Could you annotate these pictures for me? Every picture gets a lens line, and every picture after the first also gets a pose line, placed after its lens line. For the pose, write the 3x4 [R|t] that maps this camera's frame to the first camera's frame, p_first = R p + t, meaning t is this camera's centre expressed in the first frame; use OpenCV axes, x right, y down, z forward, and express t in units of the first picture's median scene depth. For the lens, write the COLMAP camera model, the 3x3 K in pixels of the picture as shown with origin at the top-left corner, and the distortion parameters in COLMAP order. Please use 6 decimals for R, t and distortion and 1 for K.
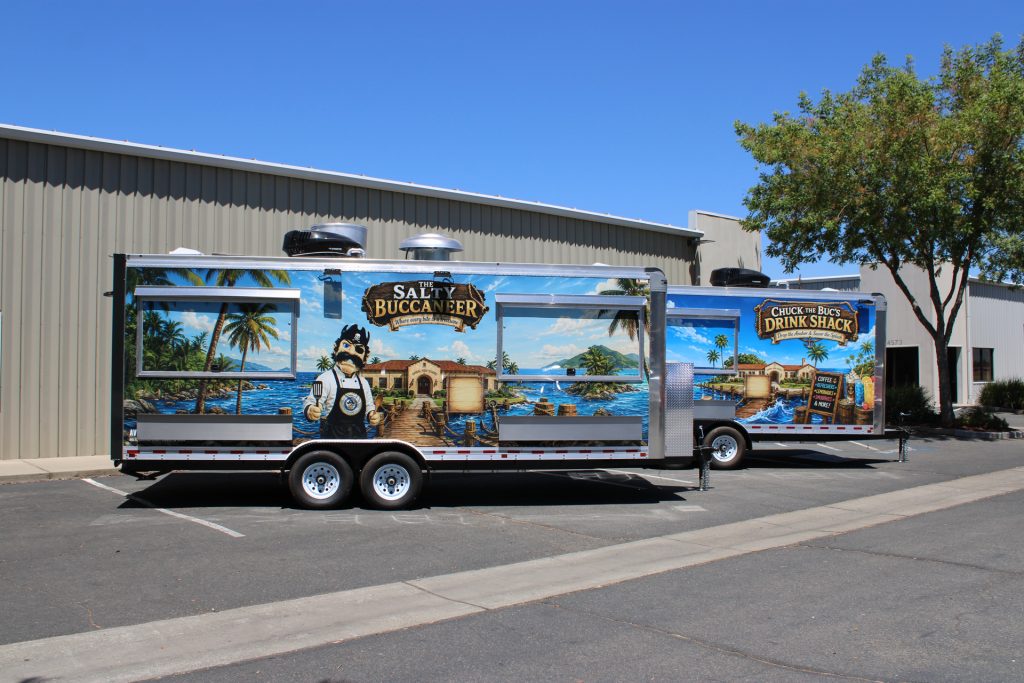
lens RADIAL K [[903.7, 0, 512.0], [0, 903.7, 341.5], [0, 0, 1]] dist [-0.145519, 0.122389]
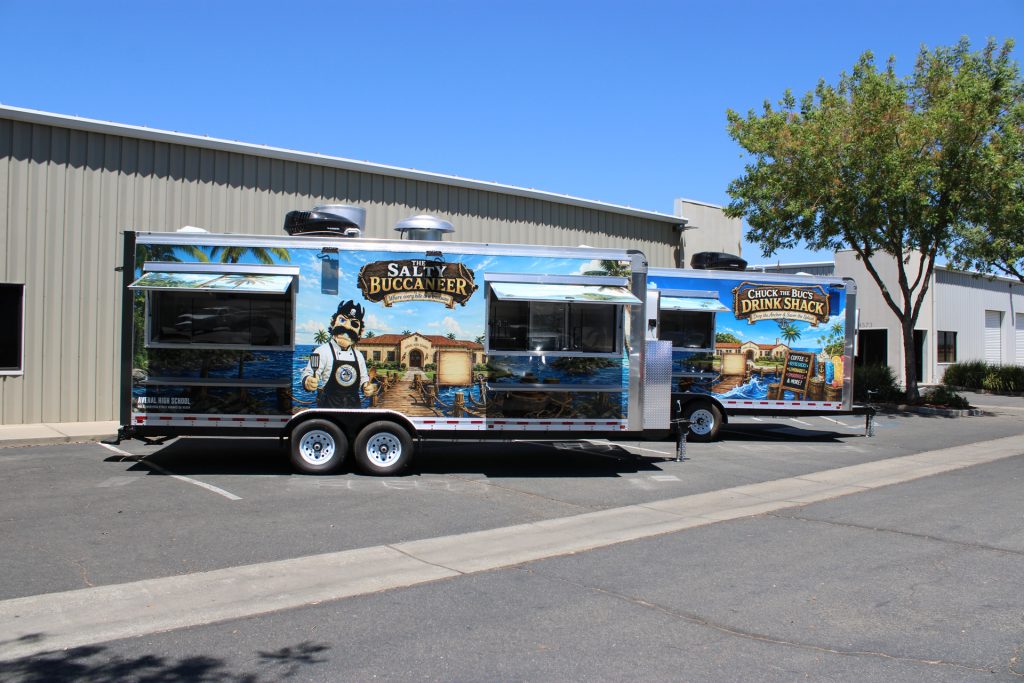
lens RADIAL K [[837.9, 0, 509.7], [0, 837.9, 334.2], [0, 0, 1]] dist [-0.158027, 0.123526]
pose [[0.999914, 0.012709, -0.003308, 0.011243], [-0.012648, 0.999764, 0.017664, 0.000886], [0.003532, -0.017621, 0.999839, 0.015507]]
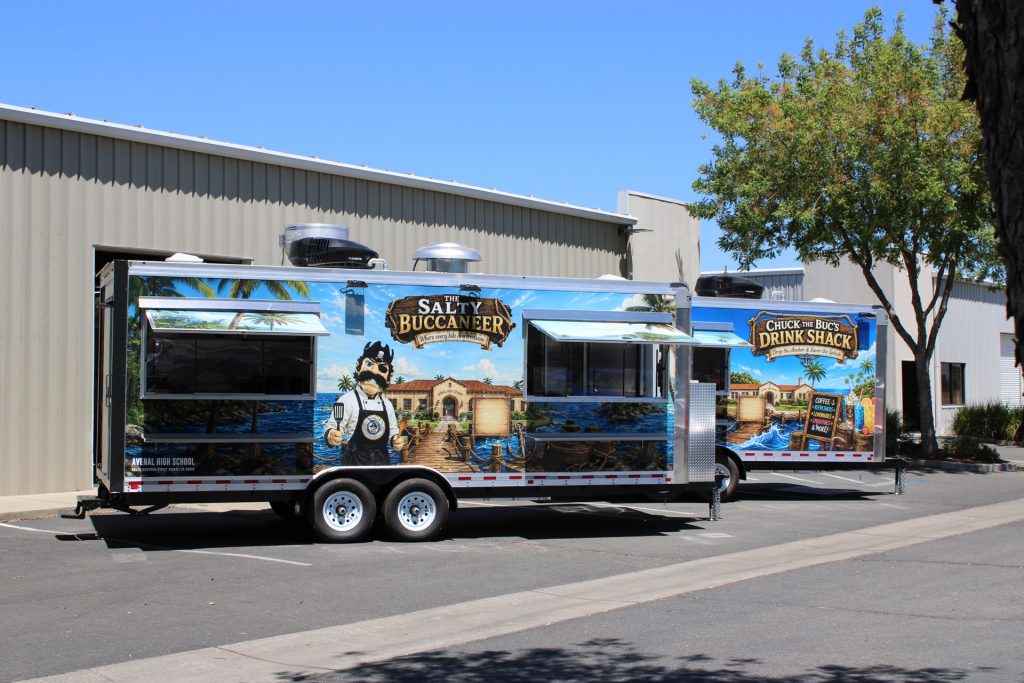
lens RADIAL K [[1331.4, 0, 512.0], [0, 1331.4, 341.5], [0, 0, 1]] dist [-0.041625, -0.028070]
pose [[0.981903, 0.006977, 0.189255, -0.213451], [-0.006193, 0.999970, -0.004732, -0.009357], [-0.189282, 0.003474, 0.981917, -0.263673]]
